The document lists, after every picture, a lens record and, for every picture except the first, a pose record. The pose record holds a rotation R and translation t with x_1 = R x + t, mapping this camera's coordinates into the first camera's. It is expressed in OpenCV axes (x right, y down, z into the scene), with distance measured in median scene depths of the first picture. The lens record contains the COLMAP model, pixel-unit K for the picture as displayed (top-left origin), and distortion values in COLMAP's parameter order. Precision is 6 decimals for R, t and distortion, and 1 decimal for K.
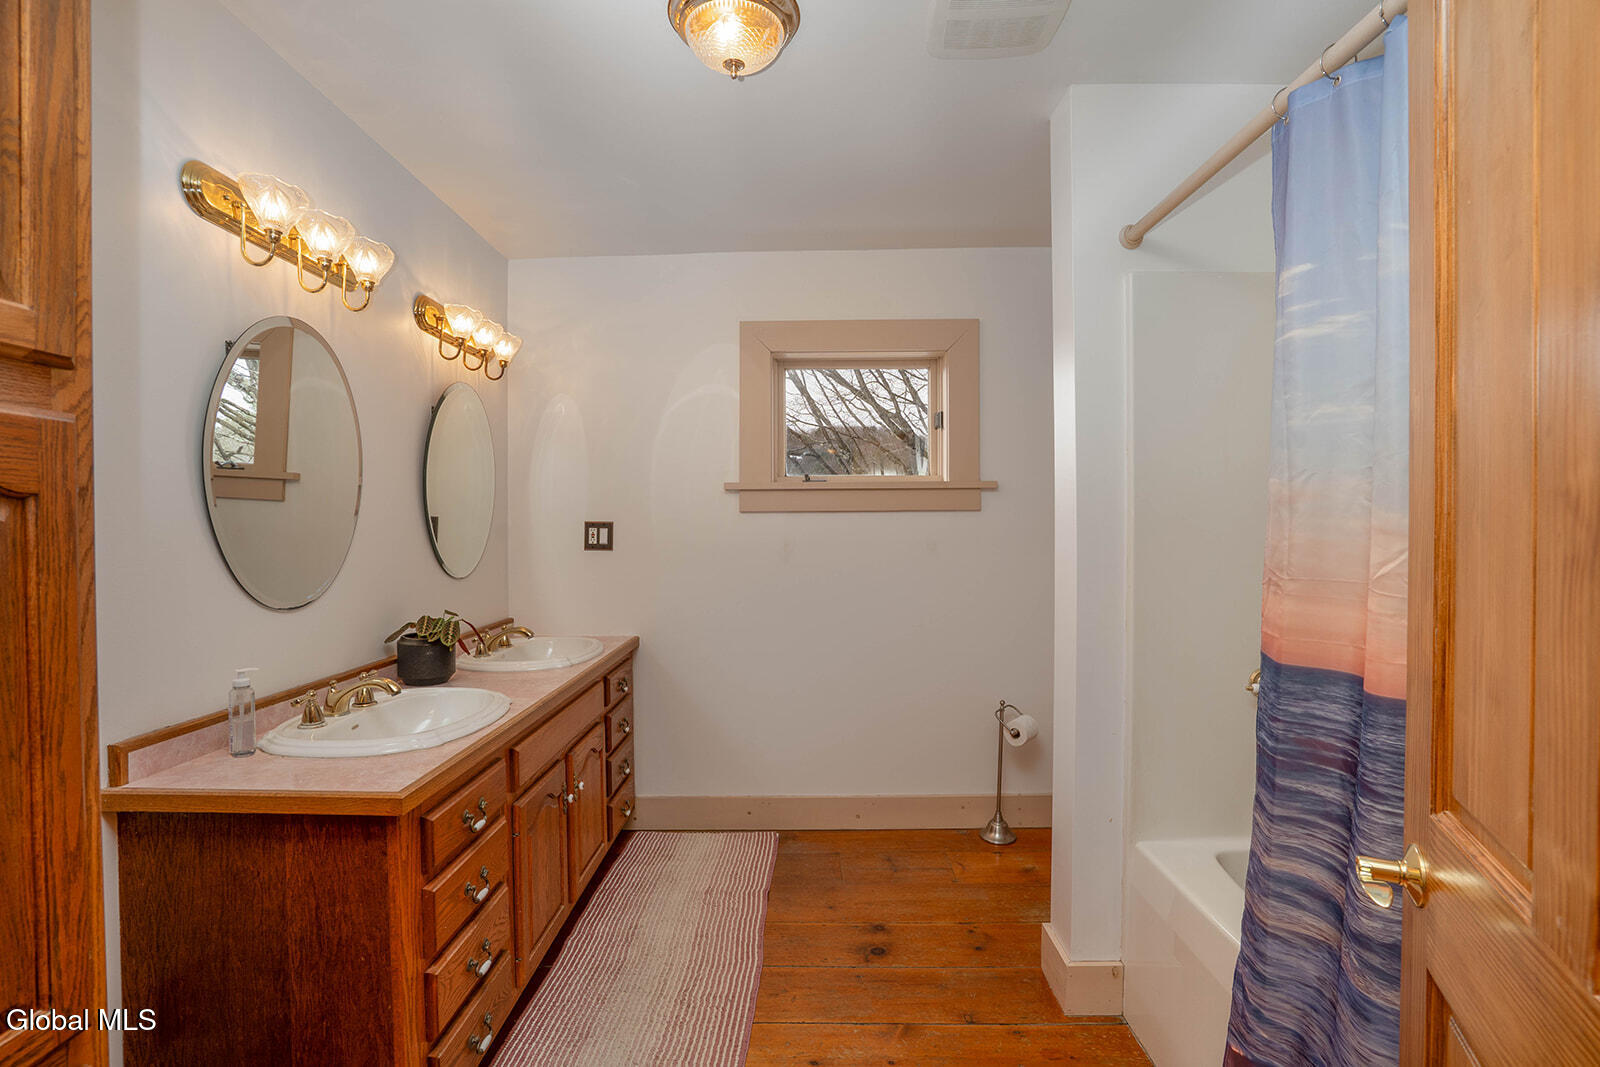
lens RADIAL K [[739.3, 0, 800.0], [0, 739.3, 533.5], [0, 0, 1]] dist [-0.039549, 0.023278]
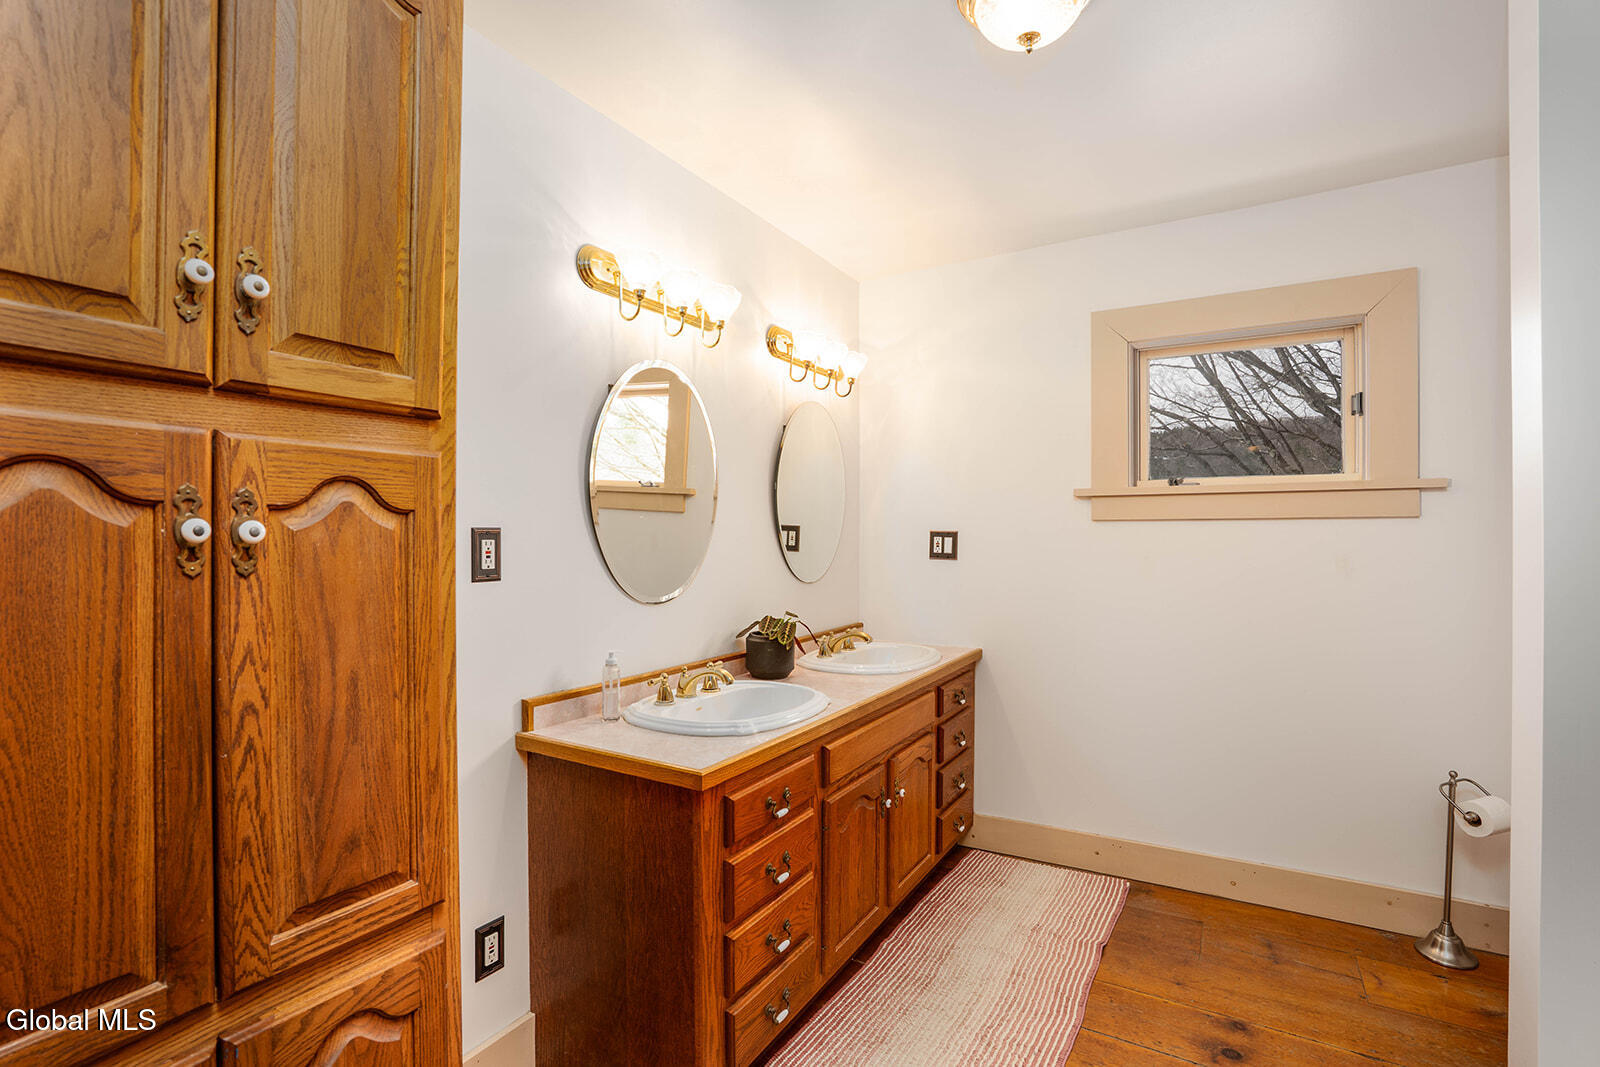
lens RADIAL K [[752.1, 0, 800.0], [0, 752.1, 533.5], [0, 0, 1]] dist [-0.041281, 0.023709]
pose [[0.875603, 0.003798, -0.483016, 0.074302], [-0.009695, 0.999906, -0.009713, -0.000825], [0.482934, 0.013187, 0.875558, 0.028087]]
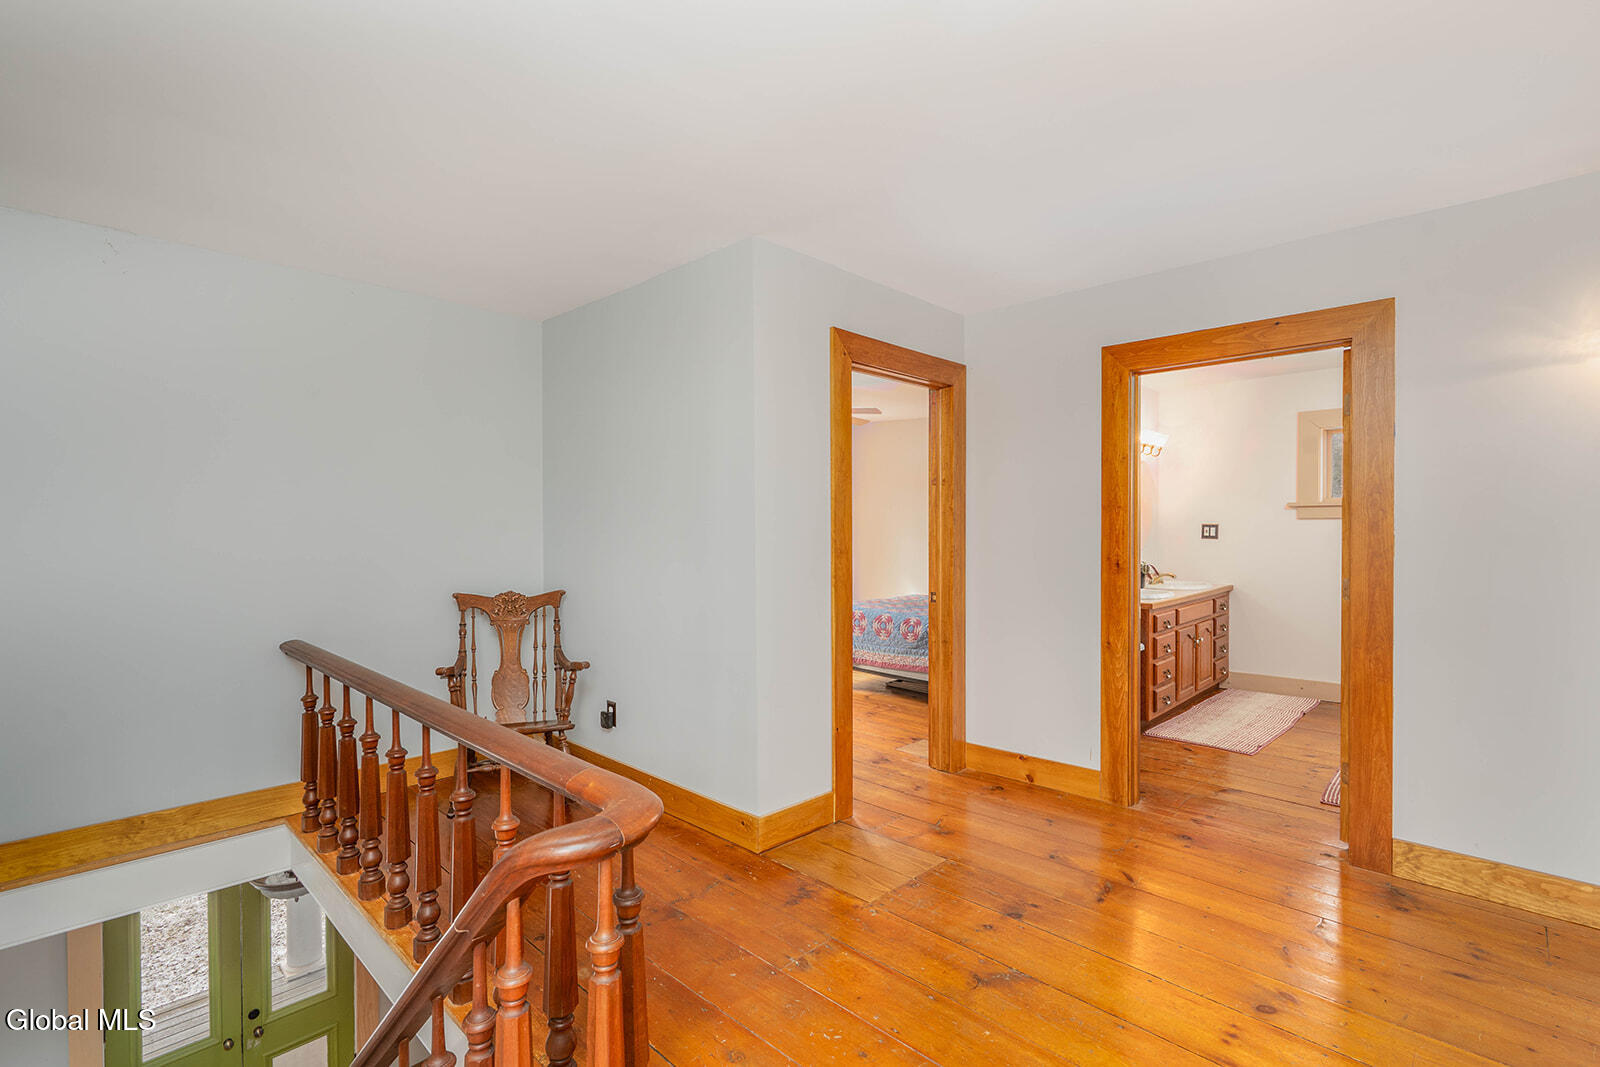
lens RADIAL K [[739.3, 0, 800.0], [0, 739.3, 533.5], [0, 0, 1]] dist [-0.039549, 0.023278]
pose [[0.733413, 0.012077, -0.679676, 0.361050], [-0.015802, 0.999875, 0.000715, 0.037158], [0.679599, 0.010216, 0.733513, -1.701838]]
